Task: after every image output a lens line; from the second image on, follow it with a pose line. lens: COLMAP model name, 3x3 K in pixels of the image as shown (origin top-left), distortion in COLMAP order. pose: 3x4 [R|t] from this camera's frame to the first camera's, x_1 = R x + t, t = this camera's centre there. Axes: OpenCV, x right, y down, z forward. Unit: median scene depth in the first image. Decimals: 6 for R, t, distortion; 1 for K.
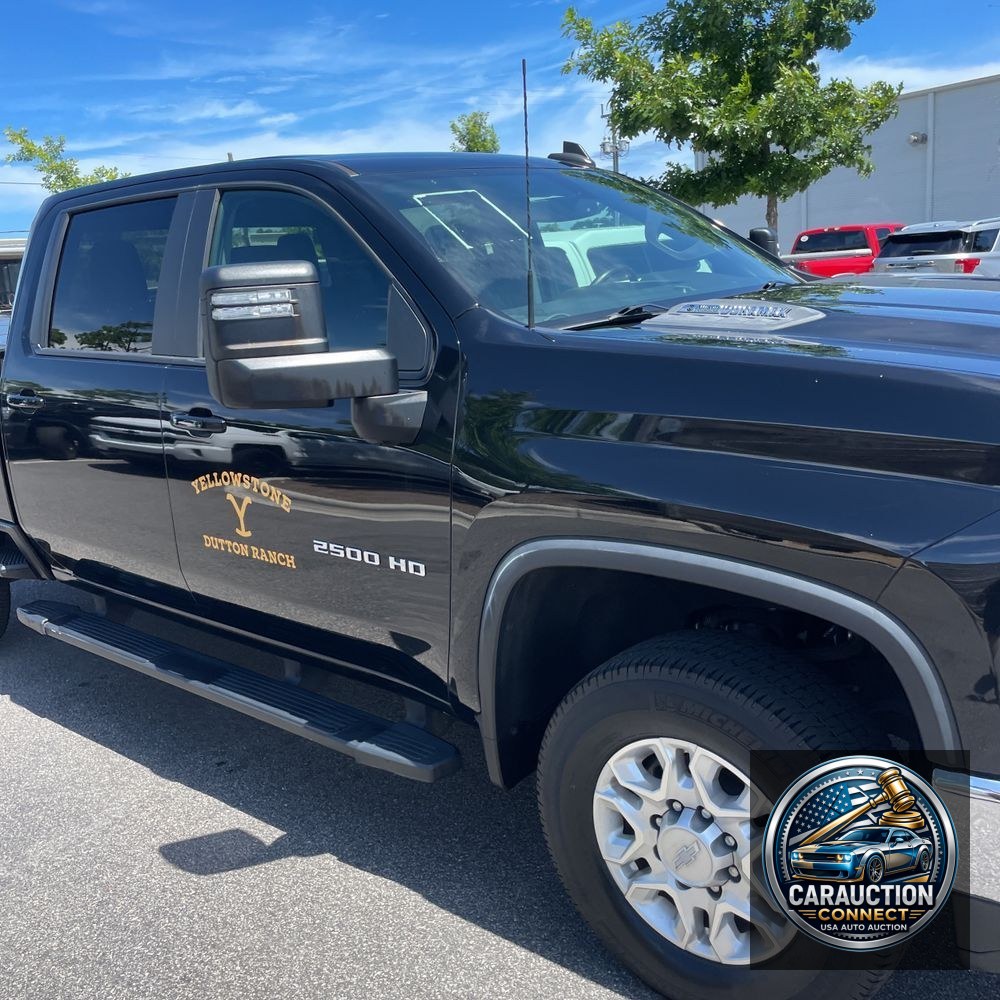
lens RADIAL K [[1029.6, 0, 500.0], [0, 1029.6, 500.0], [0, 0, 1]] dist [0.089811, -0.141306]
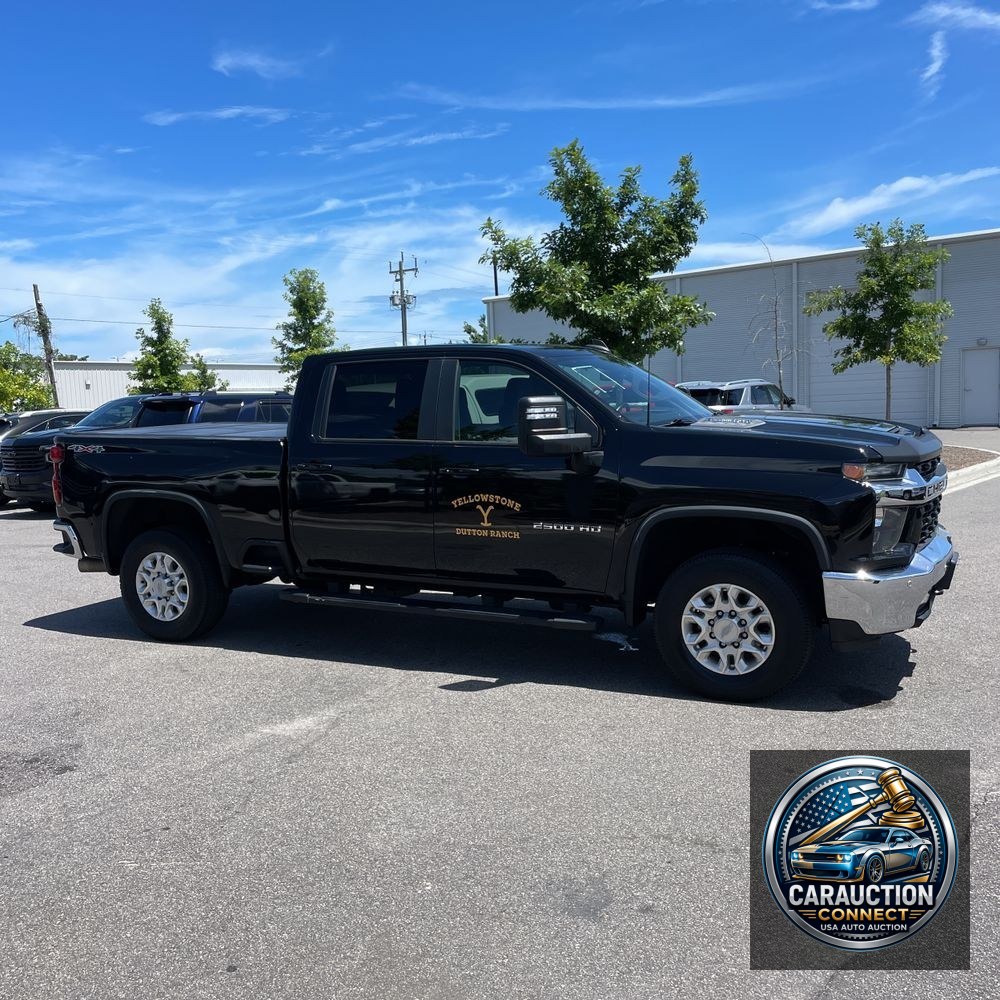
lens RADIAL K [[1026.0, 0, 515.5], [0, 1026.0, 521.7], [0, 0, 1]] dist [0.023558, 0.028394]
pose [[0.967469, 0.002195, 0.252982, -0.665028], [0.025324, 0.994100, -0.105473, 0.228936], [-0.251721, 0.108449, 0.961705, -0.915571]]
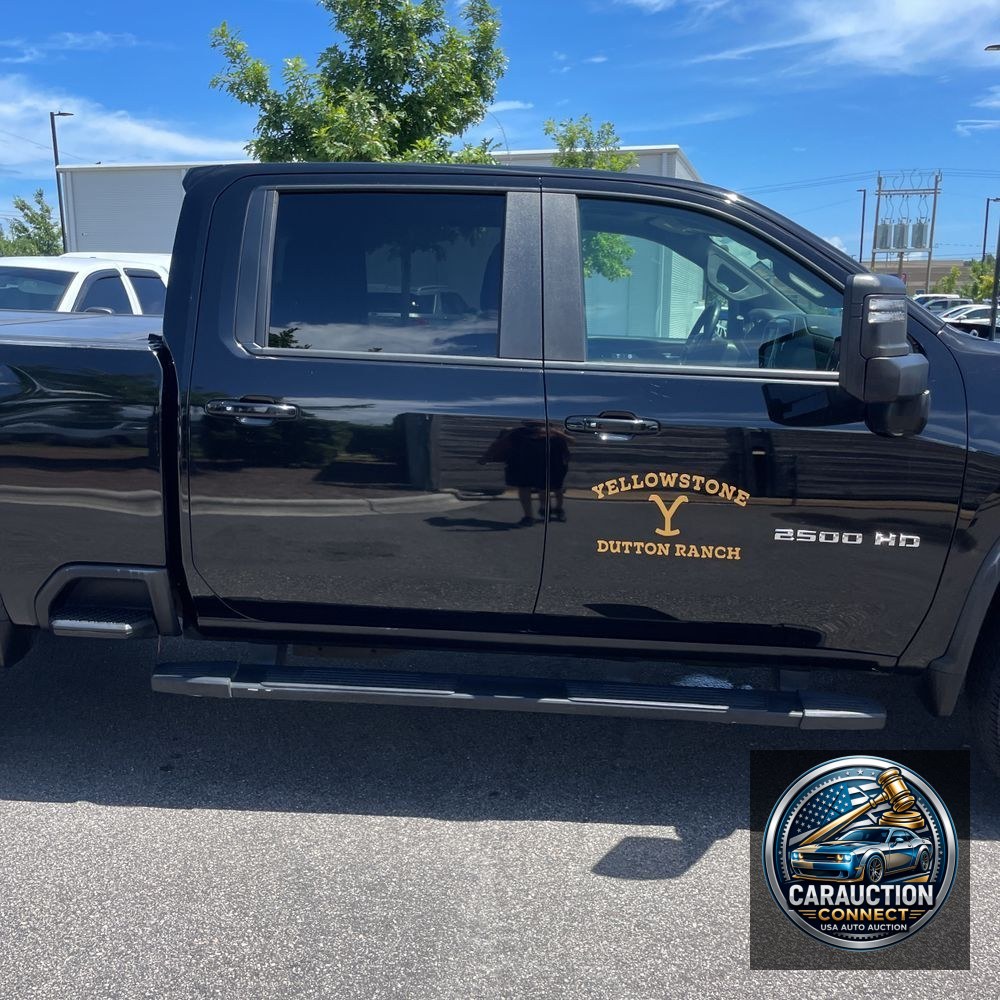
lens RADIAL K [[1029.6, 0, 500.0], [0, 1029.6, 500.0], [0, 0, 1]] dist [0.089811, -0.141306]
pose [[0.792776, -0.043619, 0.607950, -0.941897], [0.071532, 0.997202, -0.021732, 0.009803], [-0.605301, 0.060716, 0.793678, 0.270594]]
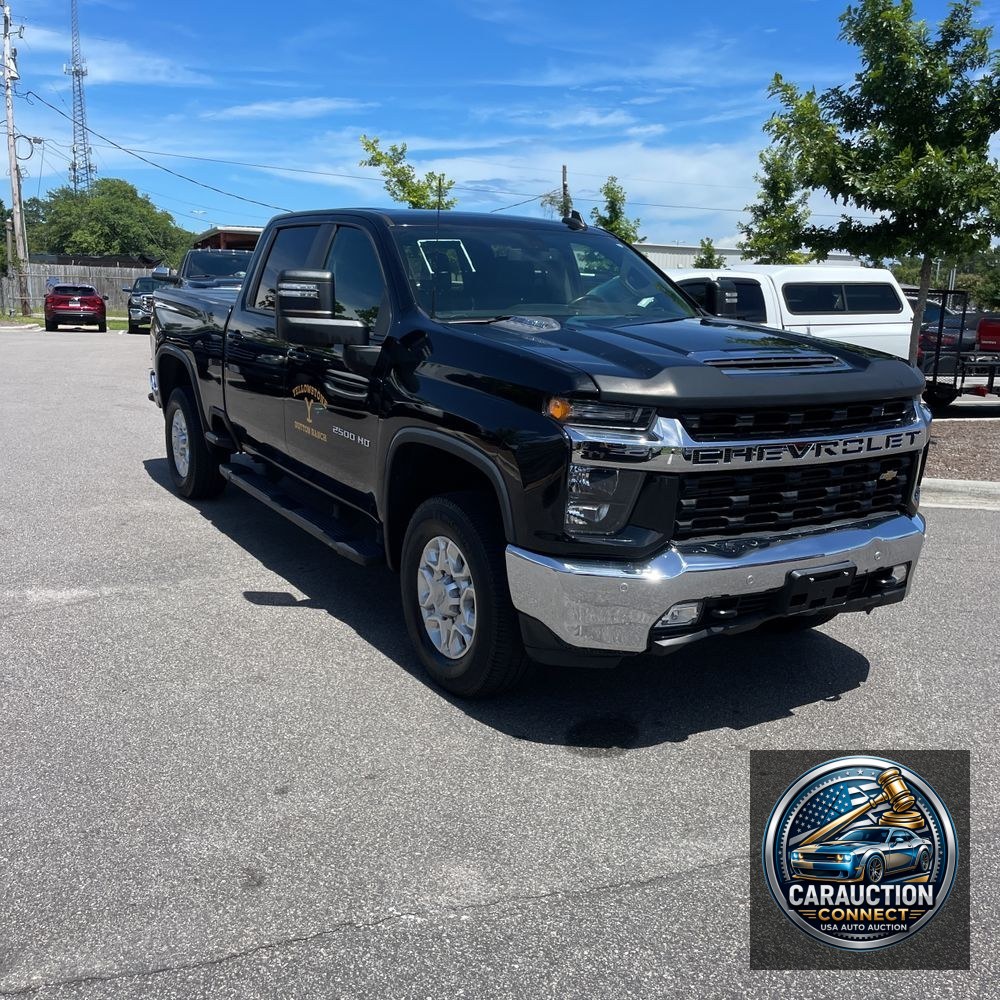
lens RADIAL K [[1029.6, 0, 500.0], [0, 1029.6, 500.0], [0, 0, 1]] dist [0.089811, -0.141306]
pose [[0.943909, 0.161978, -0.287748, 0.552457], [-0.164740, 0.986227, 0.014762, 0.081077], [0.286176, 0.033469, 0.957593, -0.551706]]
